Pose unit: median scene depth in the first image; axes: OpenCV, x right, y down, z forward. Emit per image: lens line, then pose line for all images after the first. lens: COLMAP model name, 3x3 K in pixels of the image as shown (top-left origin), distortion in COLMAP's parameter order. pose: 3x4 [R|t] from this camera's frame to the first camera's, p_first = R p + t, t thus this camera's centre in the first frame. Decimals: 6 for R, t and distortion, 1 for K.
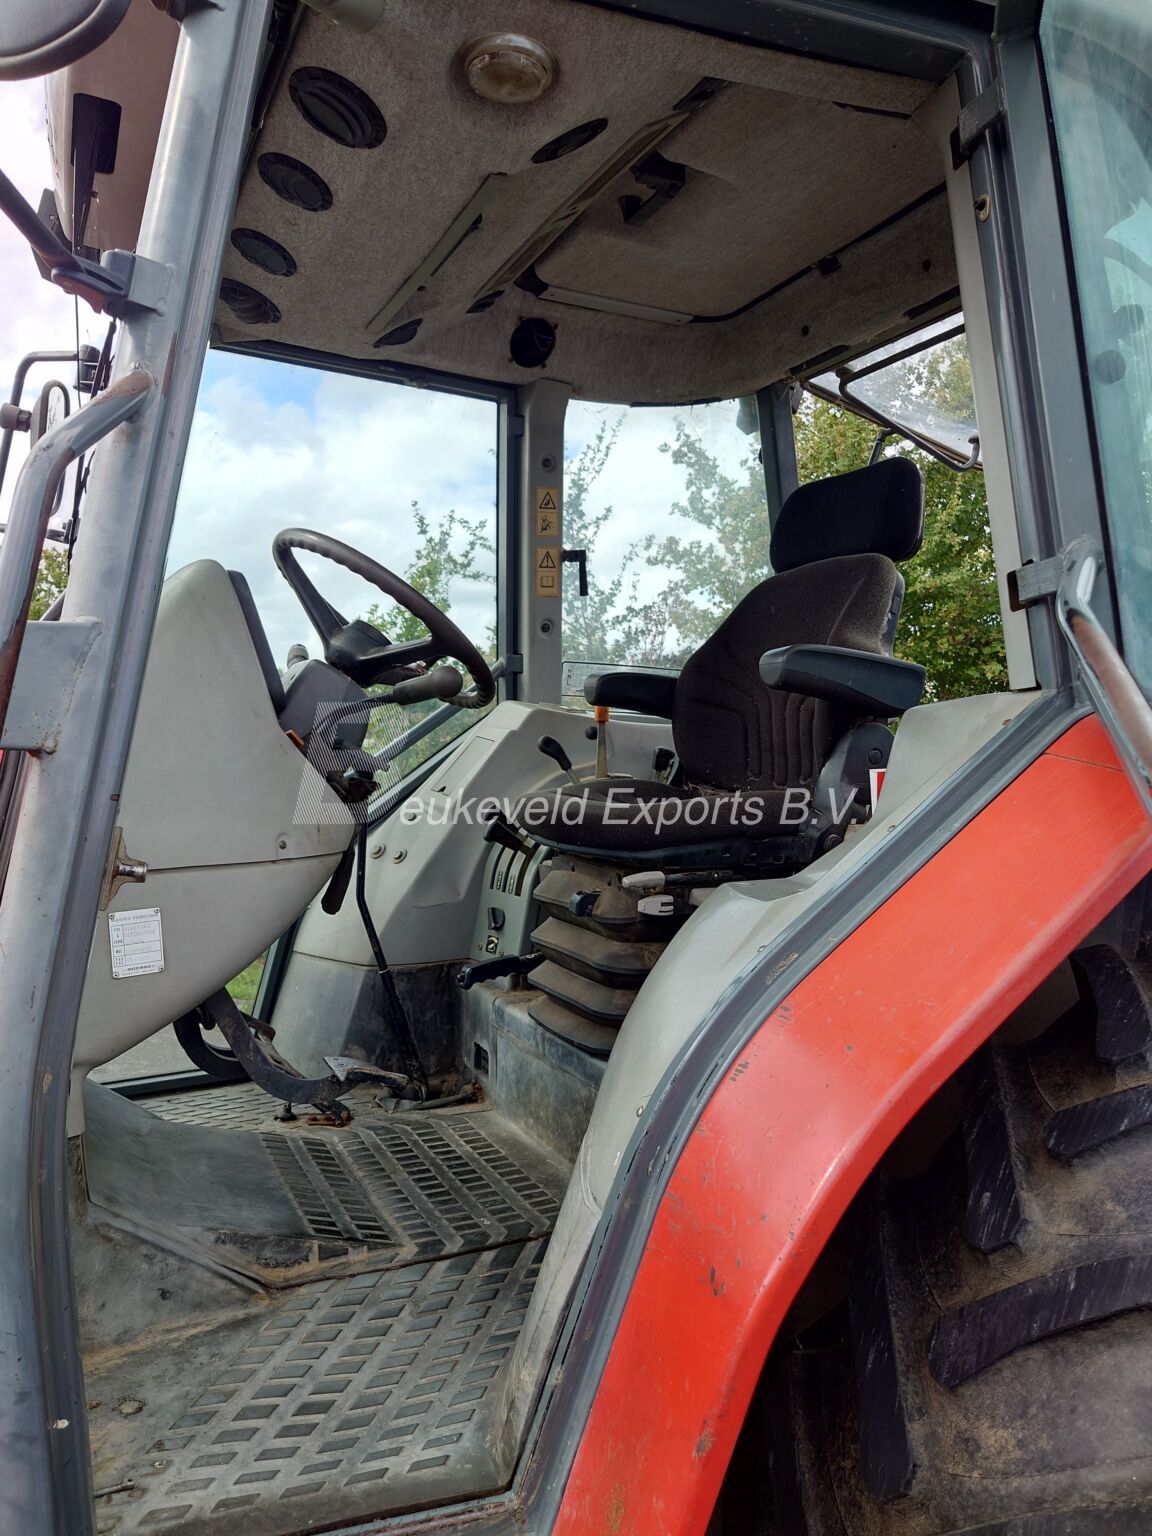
lens RADIAL K [[1165.9, 0, 570.0], [0, 1165.9, 812.8], [0, 0, 1]] dist [-0.001182, 0.010752]
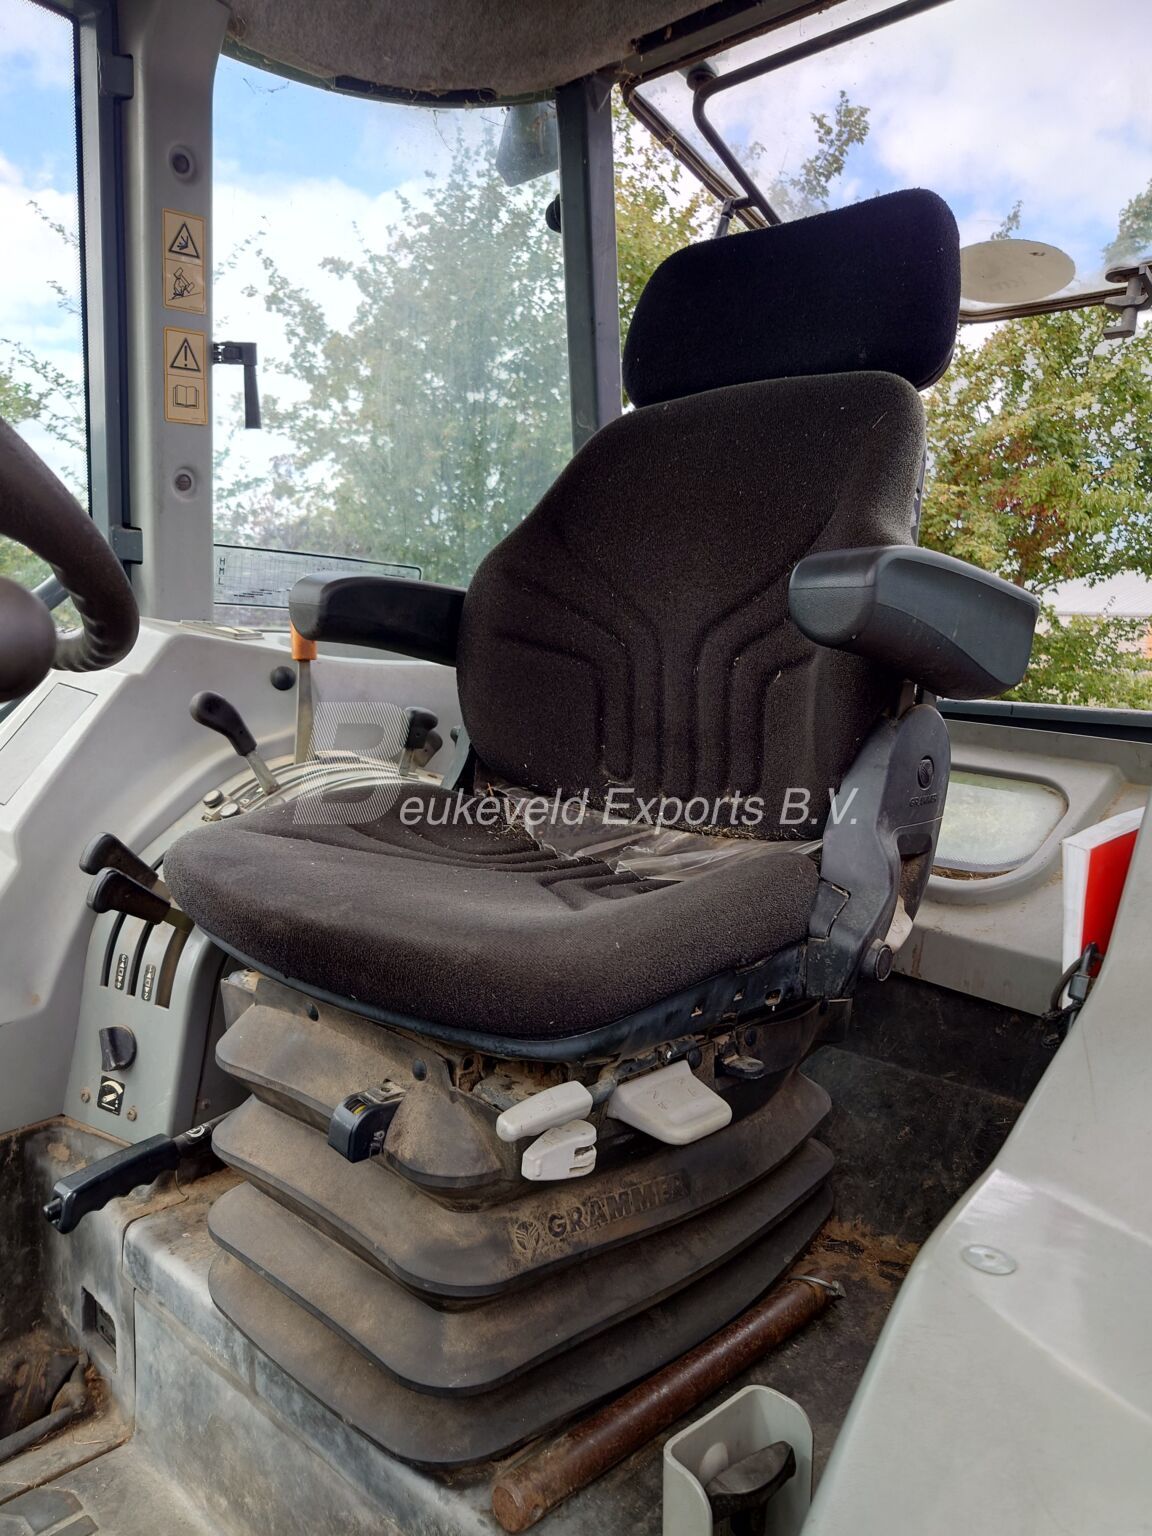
lens RADIAL K [[1165.9, 0, 570.0], [0, 1165.9, 812.8], [0, 0, 1]] dist [-0.001182, 0.010752]
pose [[0.940105, -0.031577, 0.339419, -0.046596], [-0.001613, 0.995277, 0.097060, -0.062949], [-0.340881, -0.091794, 0.935614, 0.450555]]
